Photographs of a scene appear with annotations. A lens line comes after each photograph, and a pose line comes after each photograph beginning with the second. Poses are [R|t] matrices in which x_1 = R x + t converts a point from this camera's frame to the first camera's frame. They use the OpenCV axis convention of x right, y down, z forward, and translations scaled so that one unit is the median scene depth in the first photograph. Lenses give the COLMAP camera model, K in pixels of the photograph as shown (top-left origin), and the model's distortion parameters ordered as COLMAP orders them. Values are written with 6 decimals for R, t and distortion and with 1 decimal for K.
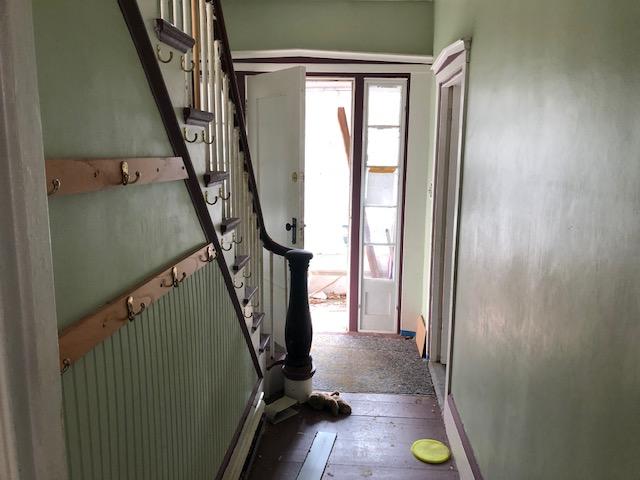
lens RADIAL K [[523.1, 0, 326.4], [0, 523.1, 243.8], [0, 0, 1]] dist [0.040469, -0.039568]
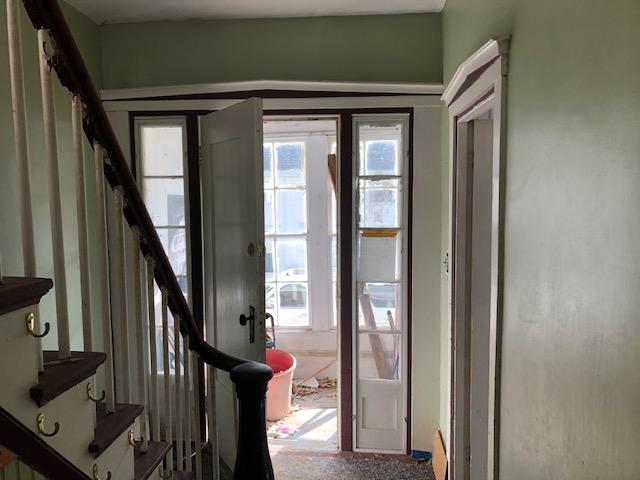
lens RADIAL K [[523.1, 0, 313.7], [0, 523.1, 237.4], [0, 0, 1]] dist [0.040469, -0.039568]
pose [[0.999041, -0.015394, -0.040981, 0.044099], [0.011236, 0.994940, -0.099838, -0.063858], [0.042310, 0.099281, 0.994159, 0.259749]]
